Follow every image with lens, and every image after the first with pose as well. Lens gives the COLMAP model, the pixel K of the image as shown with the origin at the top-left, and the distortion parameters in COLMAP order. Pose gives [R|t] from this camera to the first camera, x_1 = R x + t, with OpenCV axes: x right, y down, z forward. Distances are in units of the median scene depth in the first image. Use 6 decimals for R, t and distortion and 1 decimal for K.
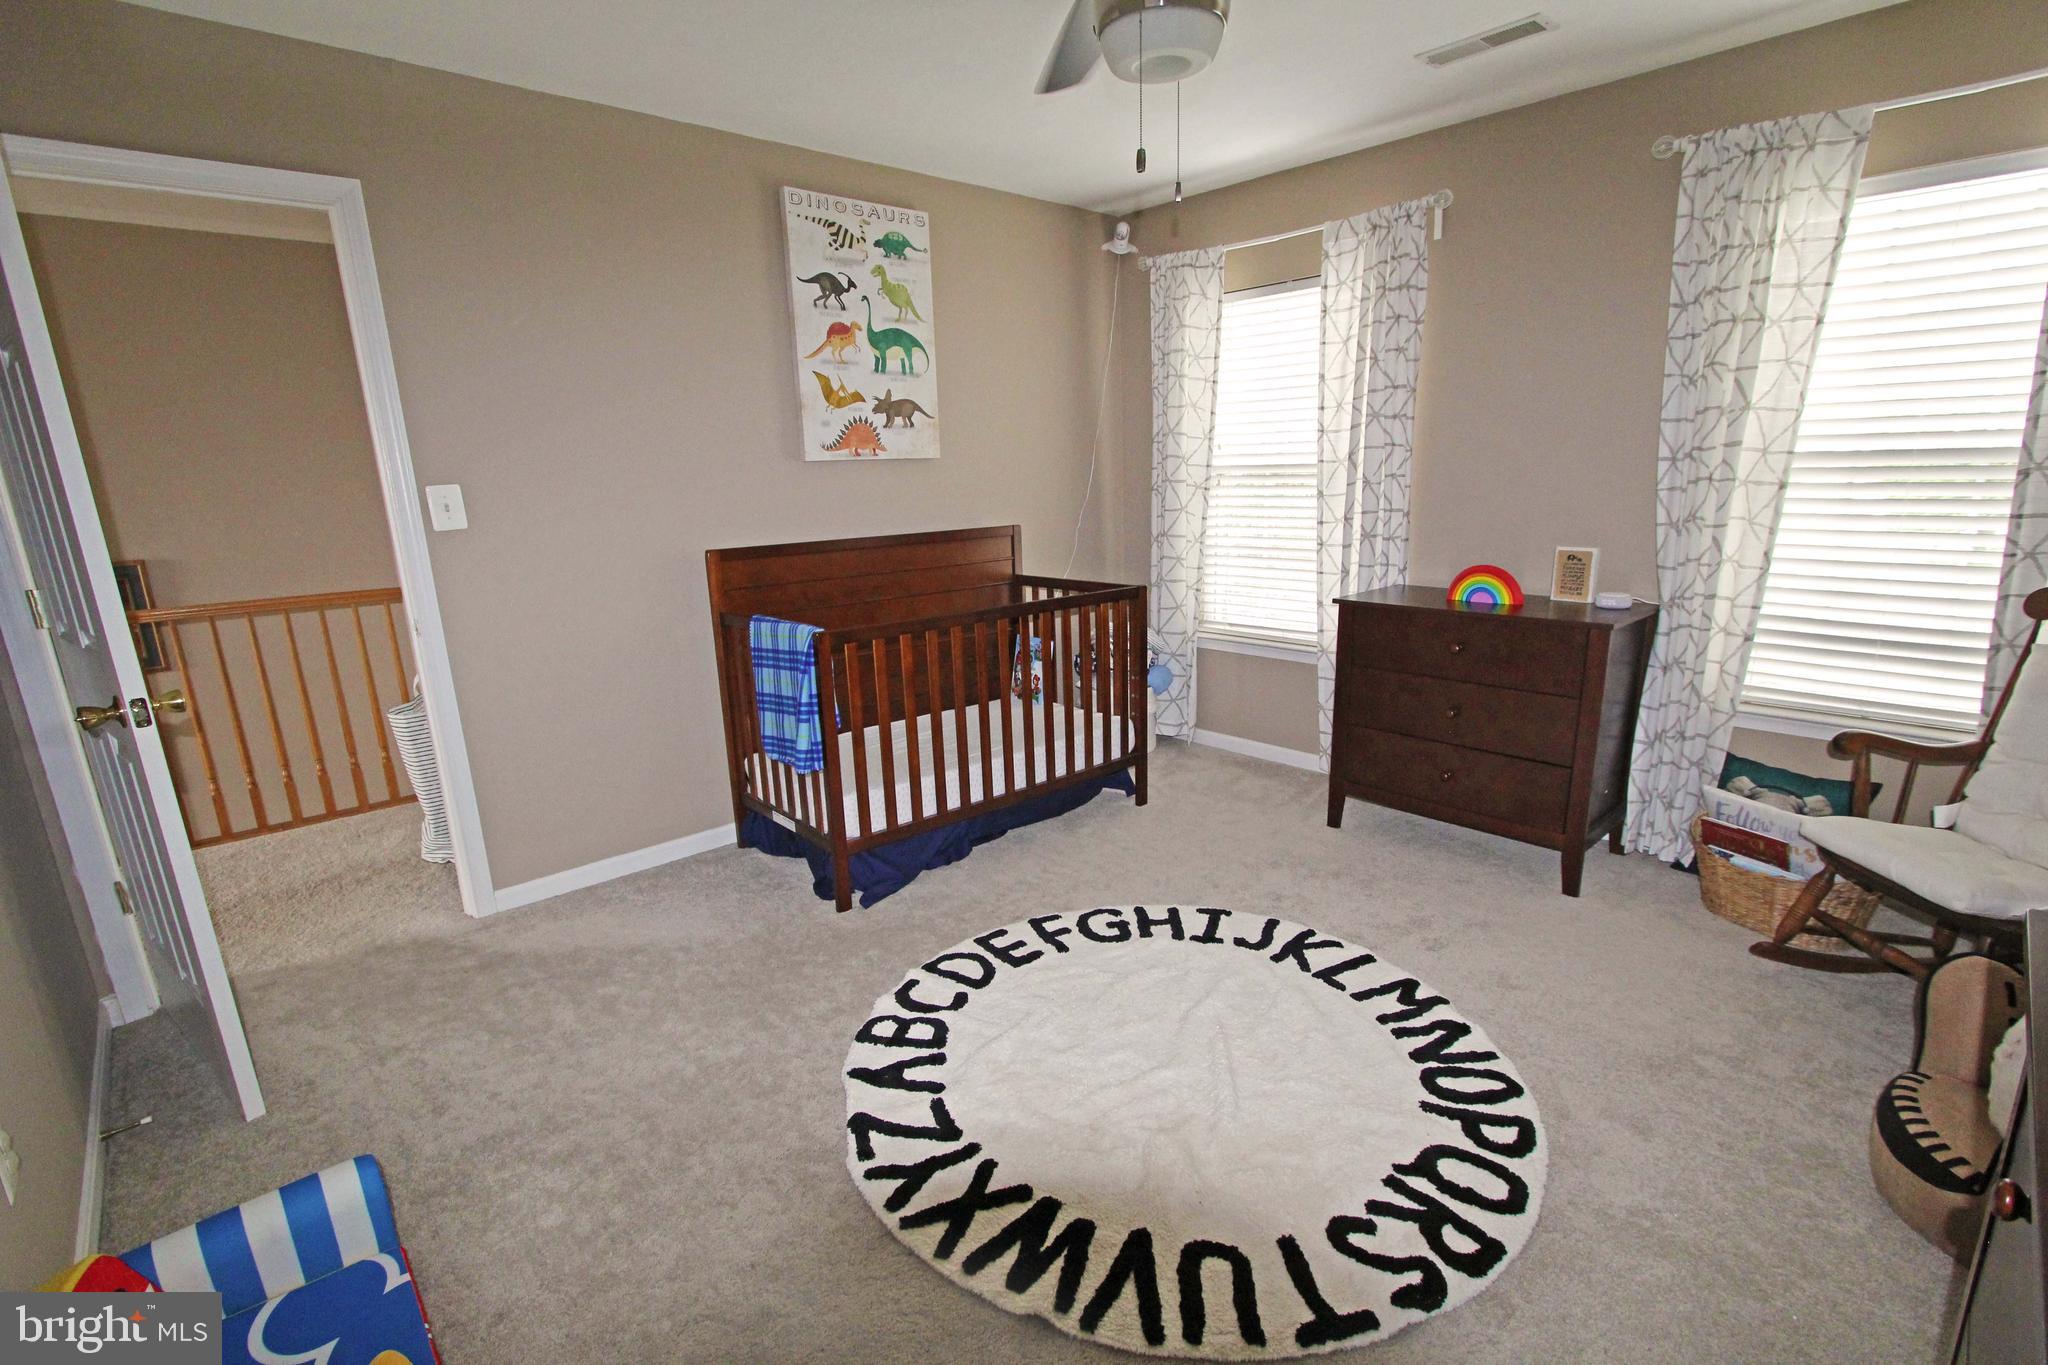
lens RADIAL K [[954.5, 0, 1028.0], [0, 954.5, 715.6], [0, 0, 1]] dist [-0.012756, 0.002804]
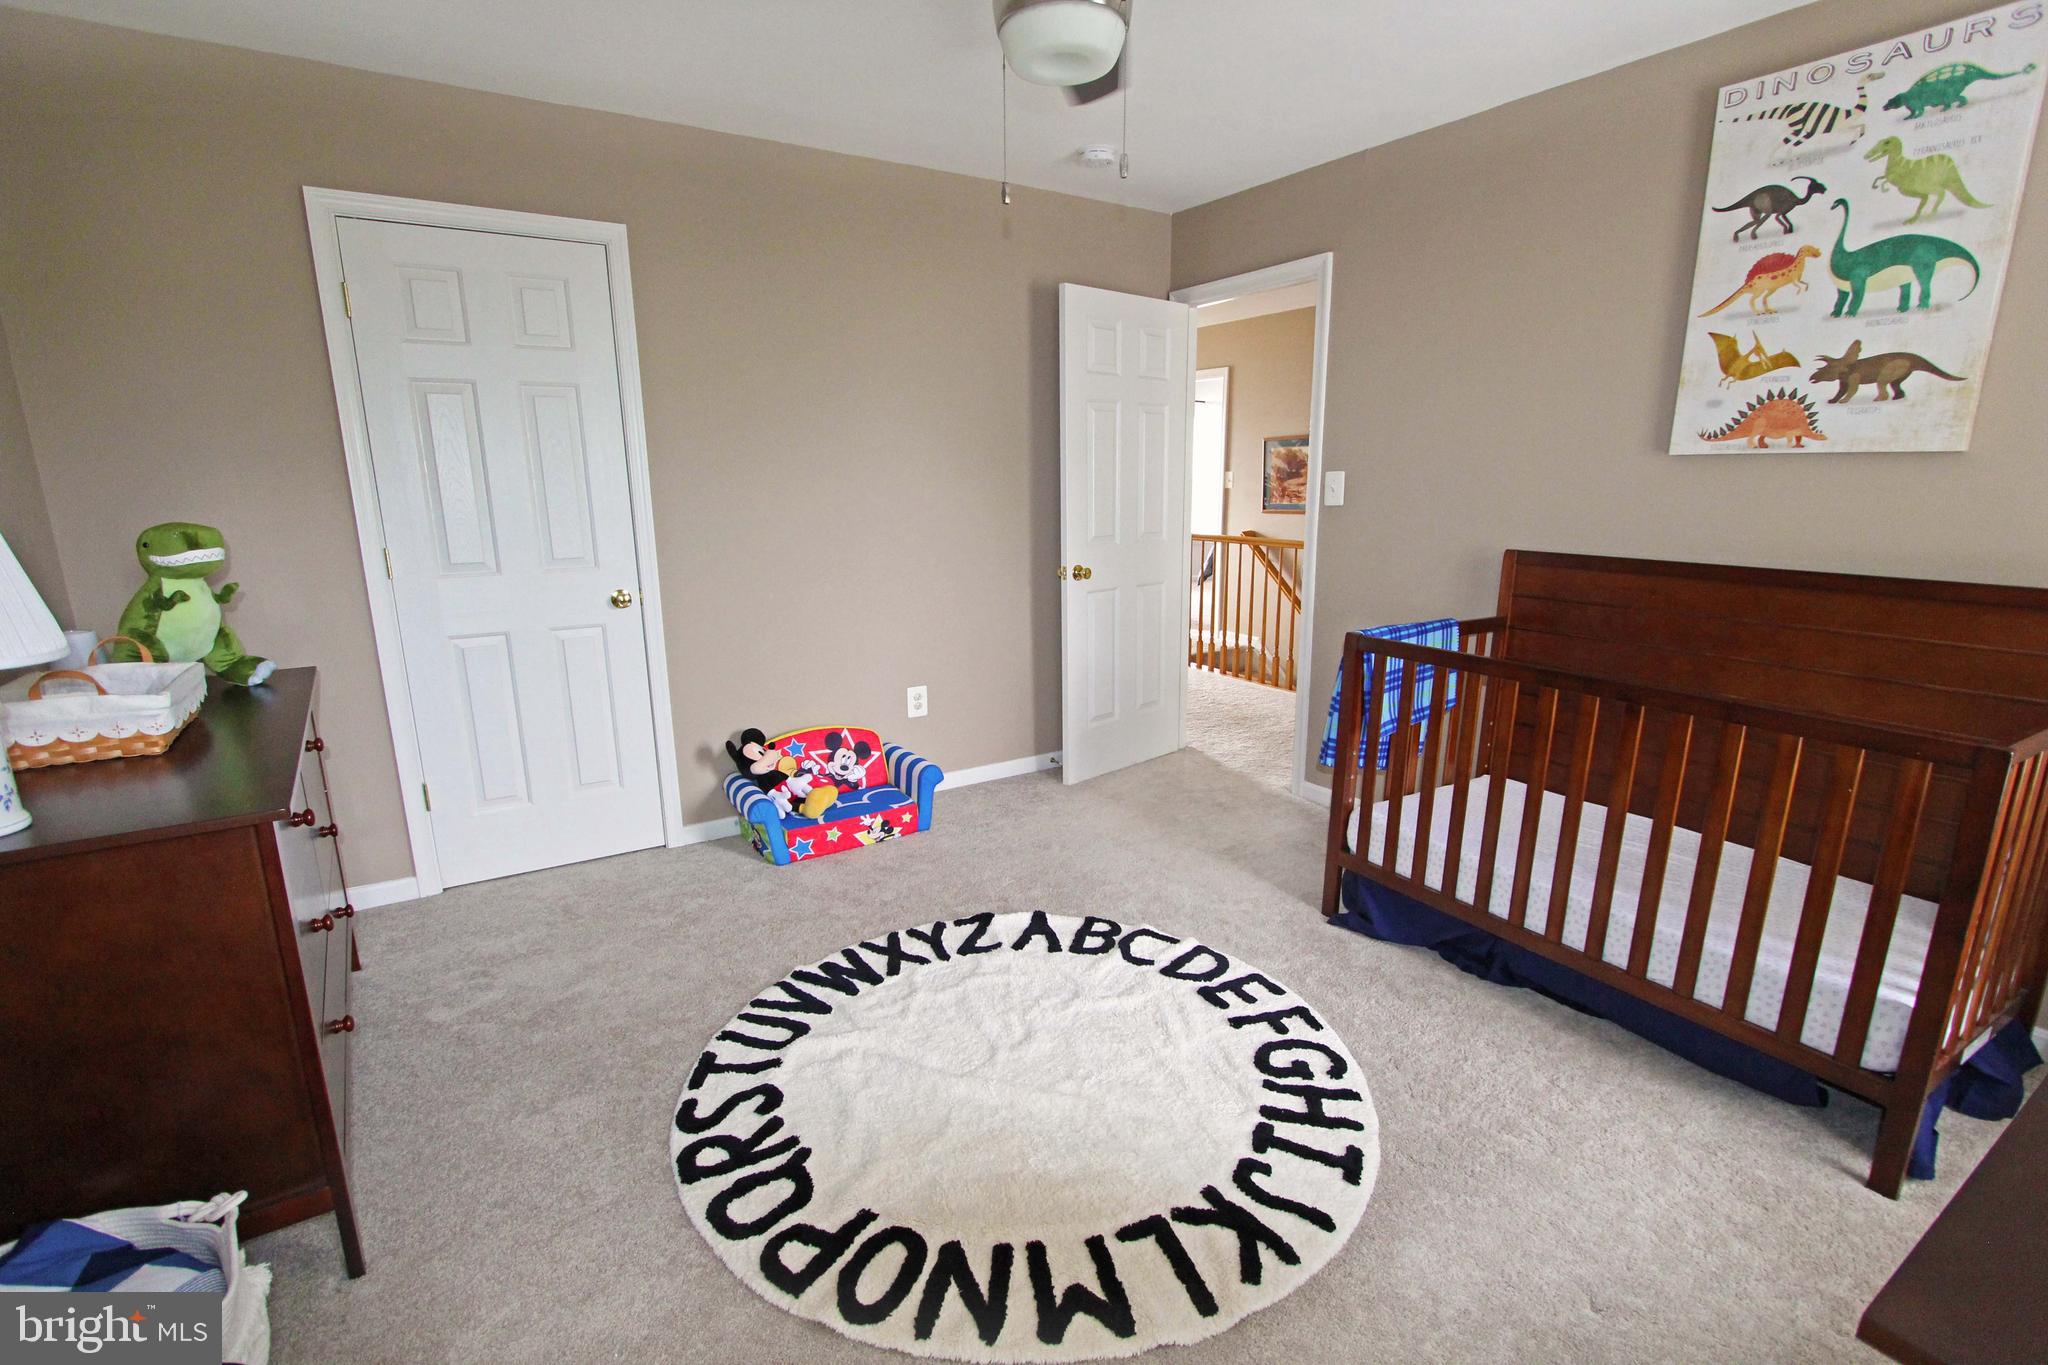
lens RADIAL K [[954.5, 0, 1007.3], [0, 954.5, 719.0], [0, 0, 1]] dist [-0.012756, 0.002804]
pose [[-0.191760, 0.271604, -0.943112, 0.770238], [-0.243320, 0.917788, 0.313784, -0.217841], [0.950802, 0.289649, -0.109908, 0.766148]]
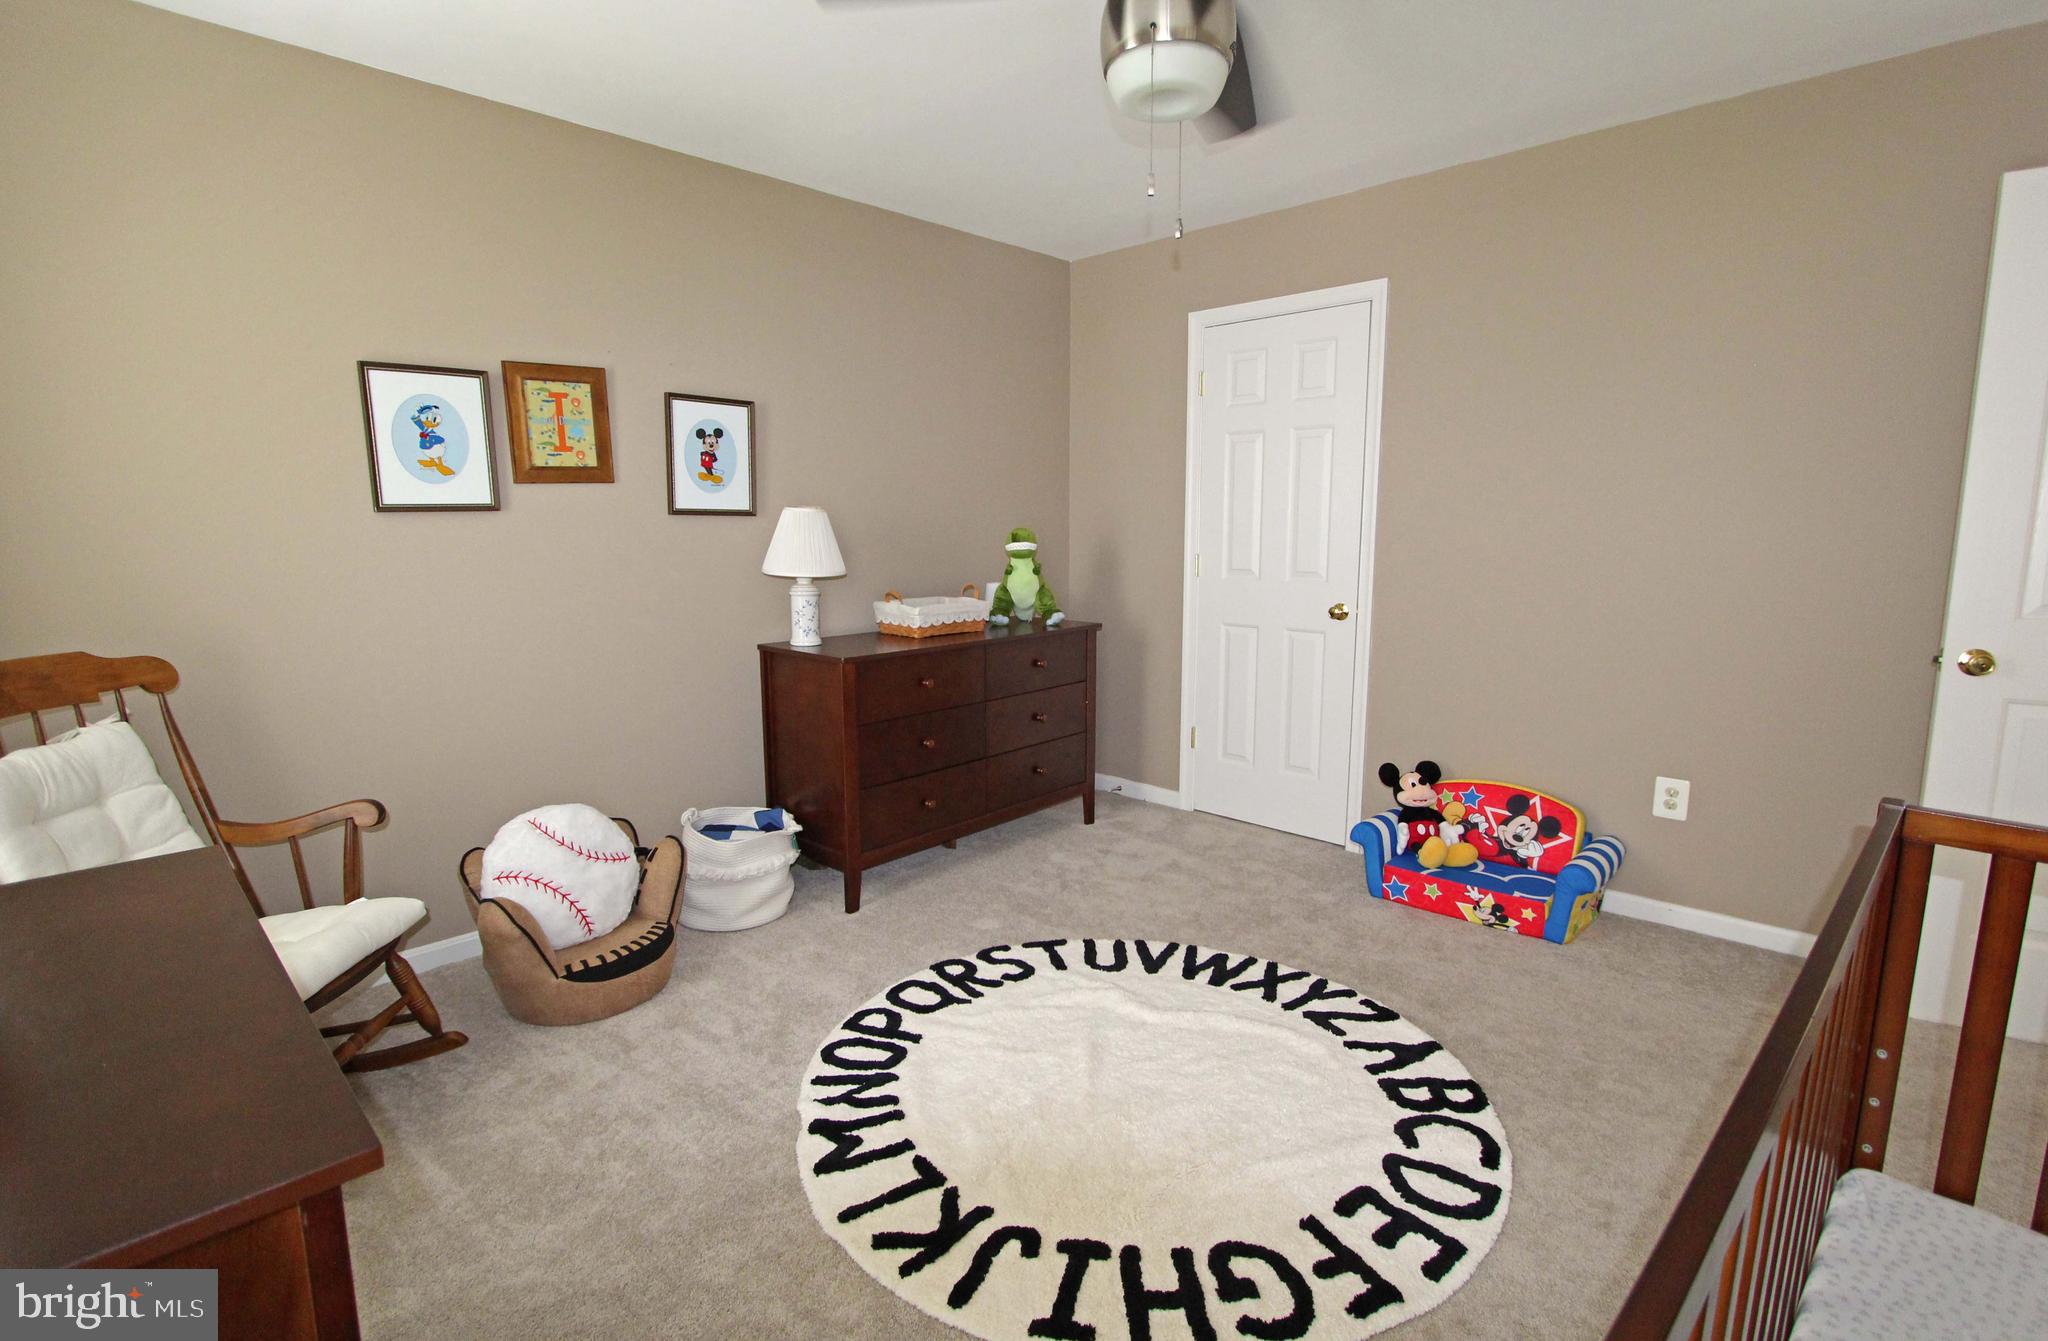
lens RADIAL K [[961.7, 0, 1013.1], [0, 961.7, 672.1], [0, 0, 1]] dist [0.001383, 0.000074]
pose [[-0.998957, 0.035273, -0.028993, 0.225493], [0.020330, 0.912178, 0.409290, -0.338403], [0.040884, 0.408274, -0.911944, 1.339389]]
